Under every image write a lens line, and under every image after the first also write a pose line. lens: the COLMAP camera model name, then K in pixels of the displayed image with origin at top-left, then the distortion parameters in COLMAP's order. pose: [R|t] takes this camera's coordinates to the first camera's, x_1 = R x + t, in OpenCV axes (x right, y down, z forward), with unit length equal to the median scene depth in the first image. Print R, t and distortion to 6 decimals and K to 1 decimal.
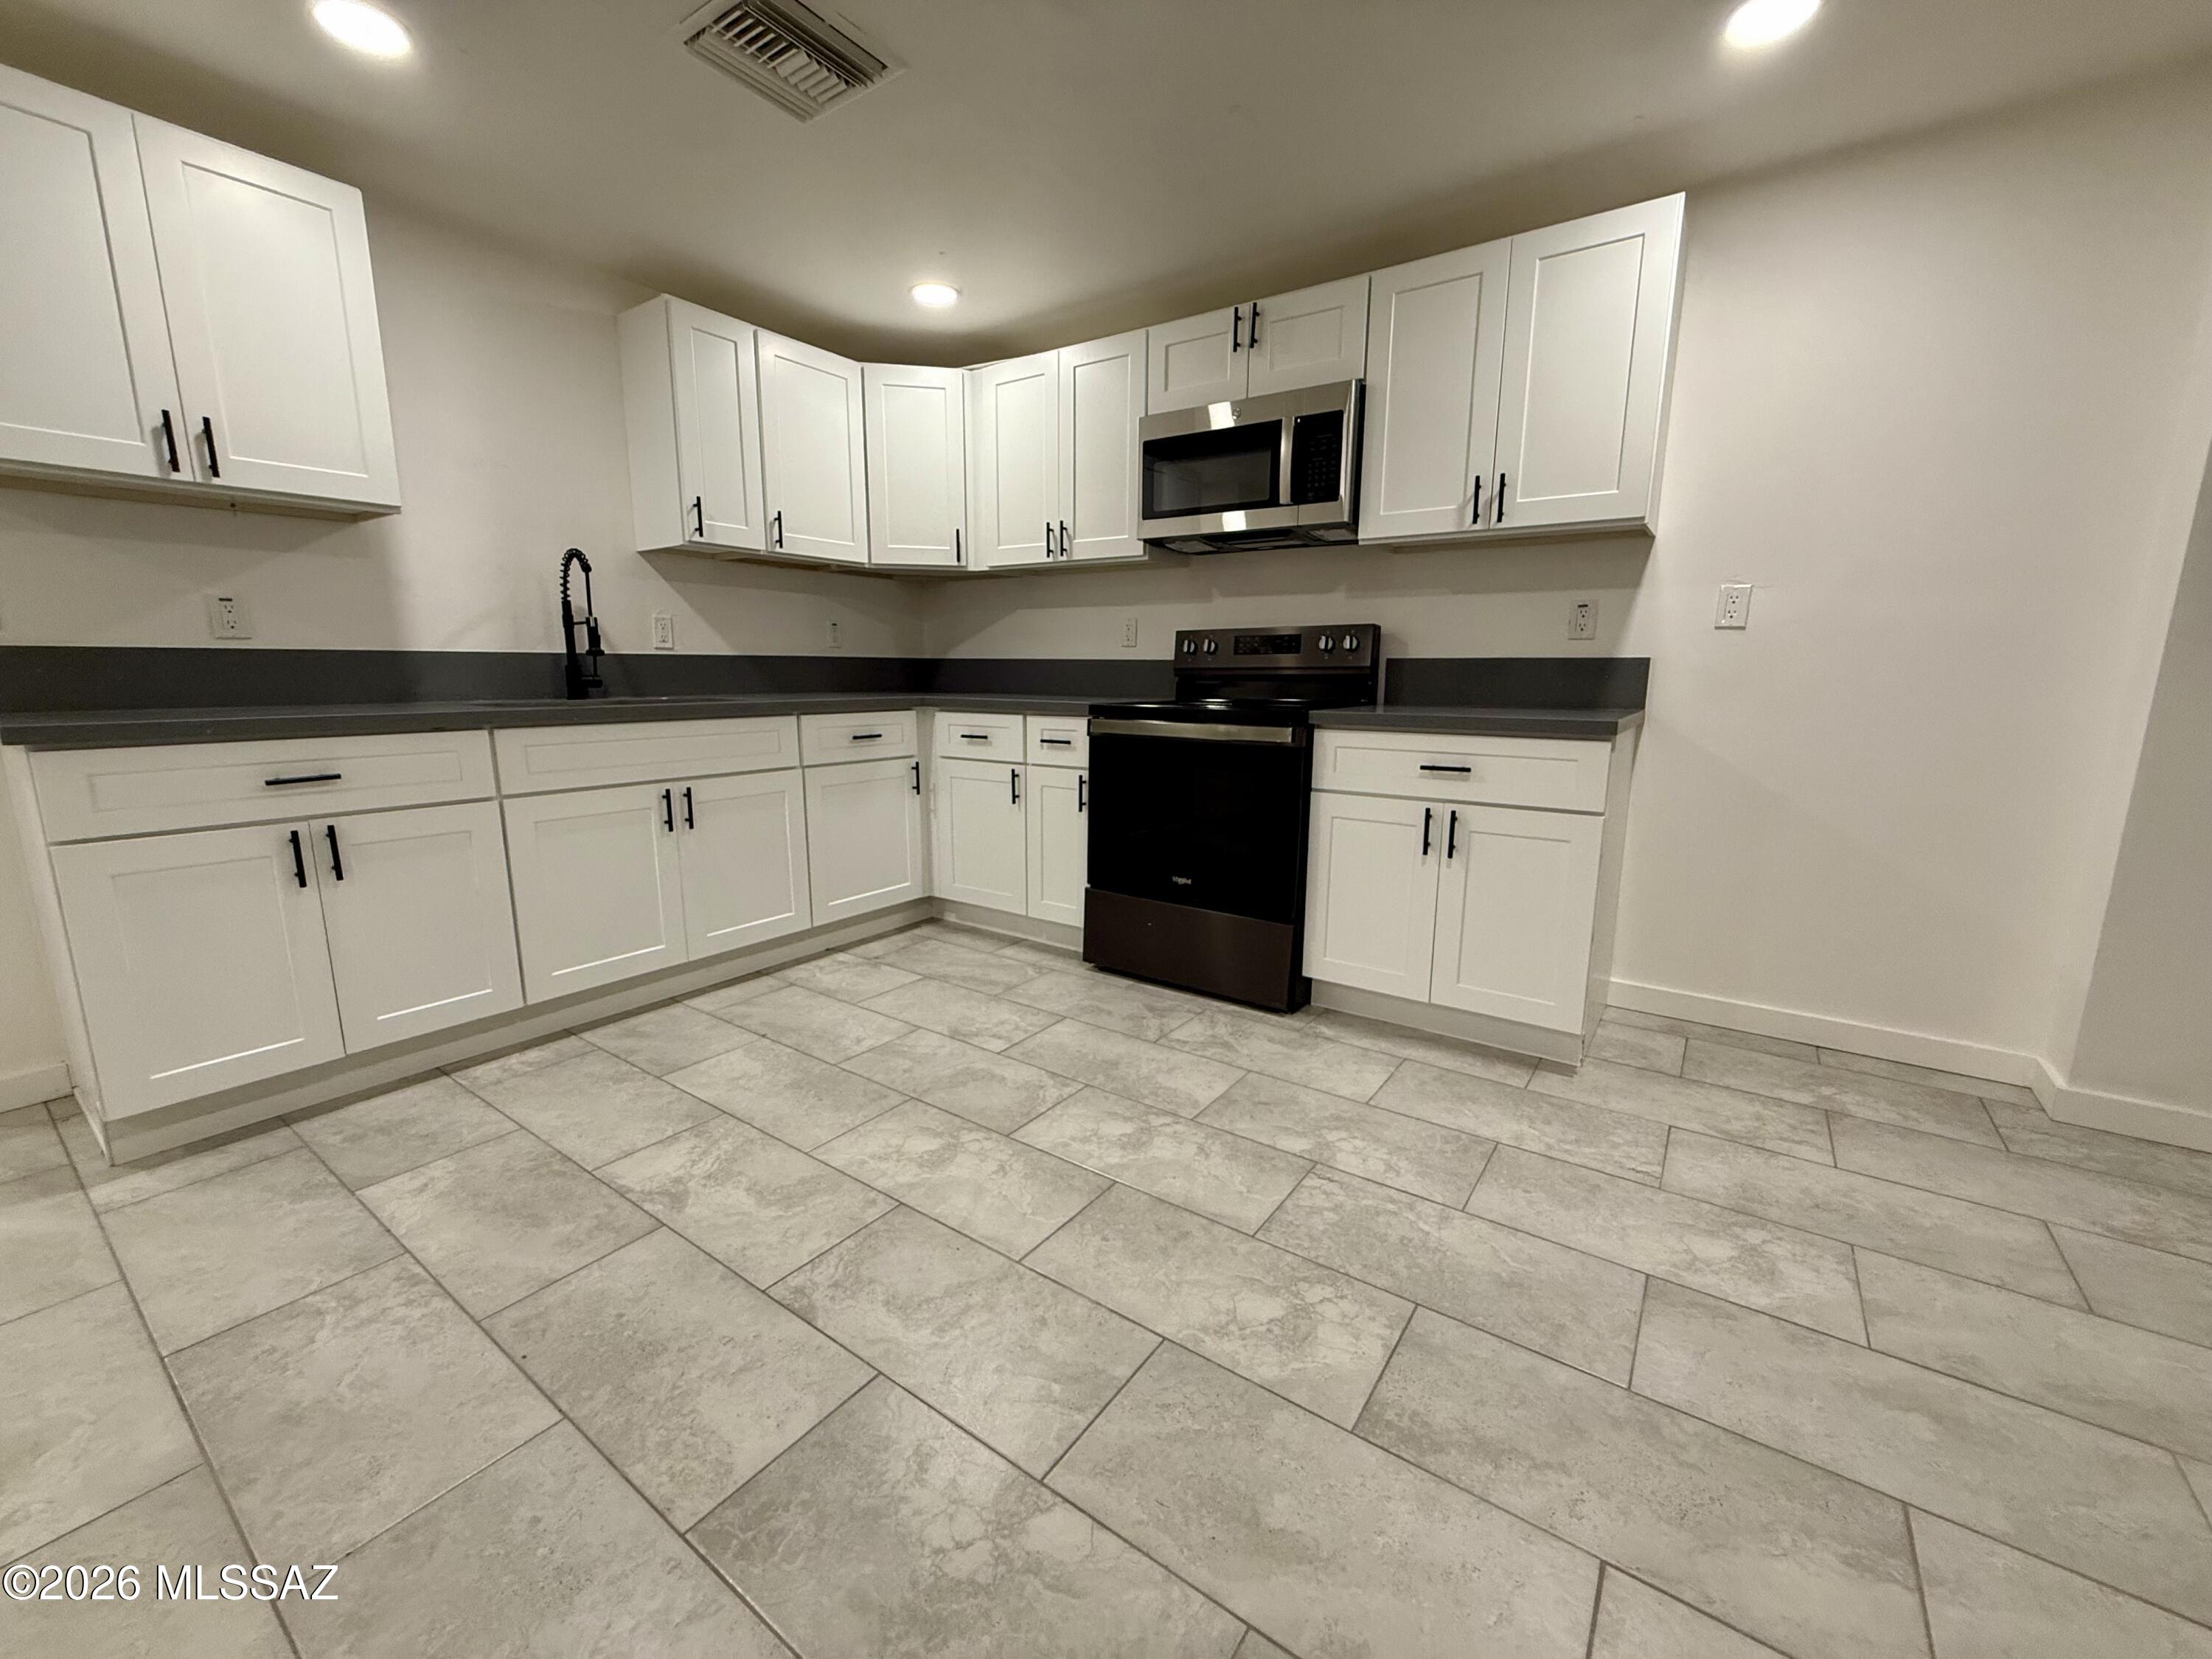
lens RADIAL K [[896.2, 0, 1125.9], [0, 896.2, 836.7], [0, 0, 1]] dist [0.009245, -0.000115]
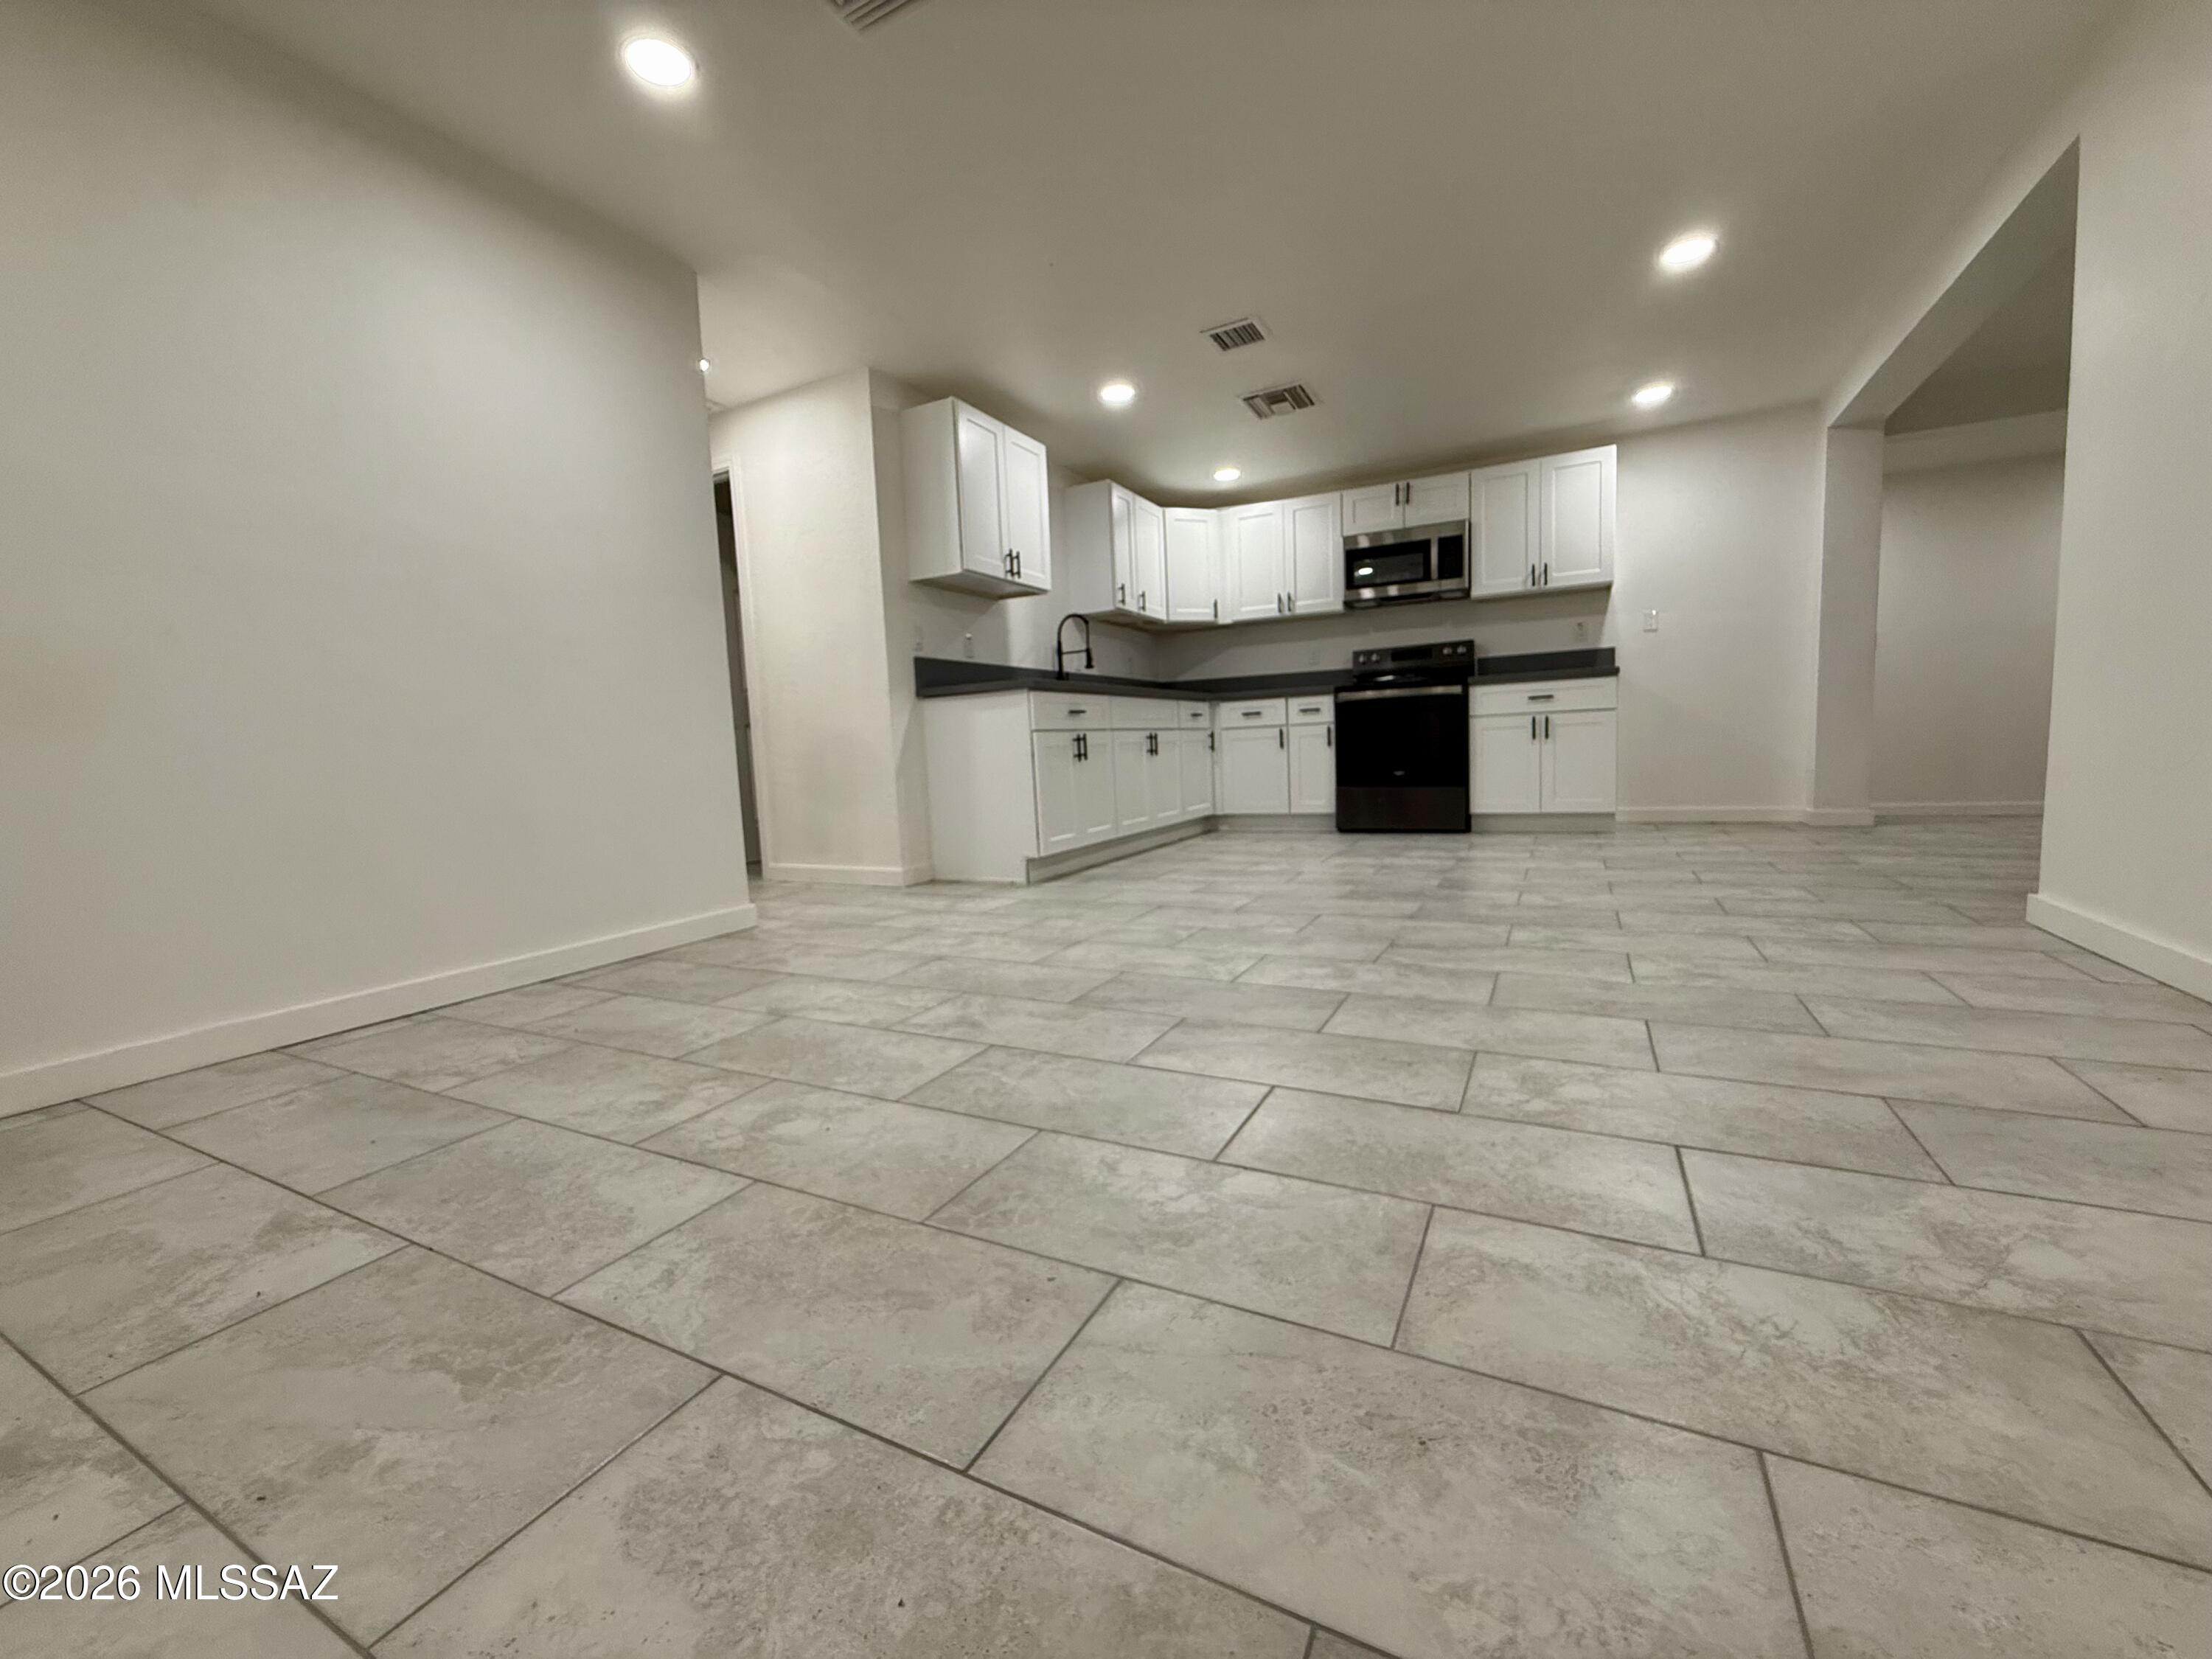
lens RADIAL K [[896.2, 0, 1148.6], [0, 896.2, 836.9], [0, 0, 1]] dist [0.009245, -0.000115]
pose [[0.988269, -0.064349, 0.138503, -0.690723], [0.075497, 0.994184, -0.076796, 0.272592], [-0.132755, 0.086352, 0.987380, -0.753964]]
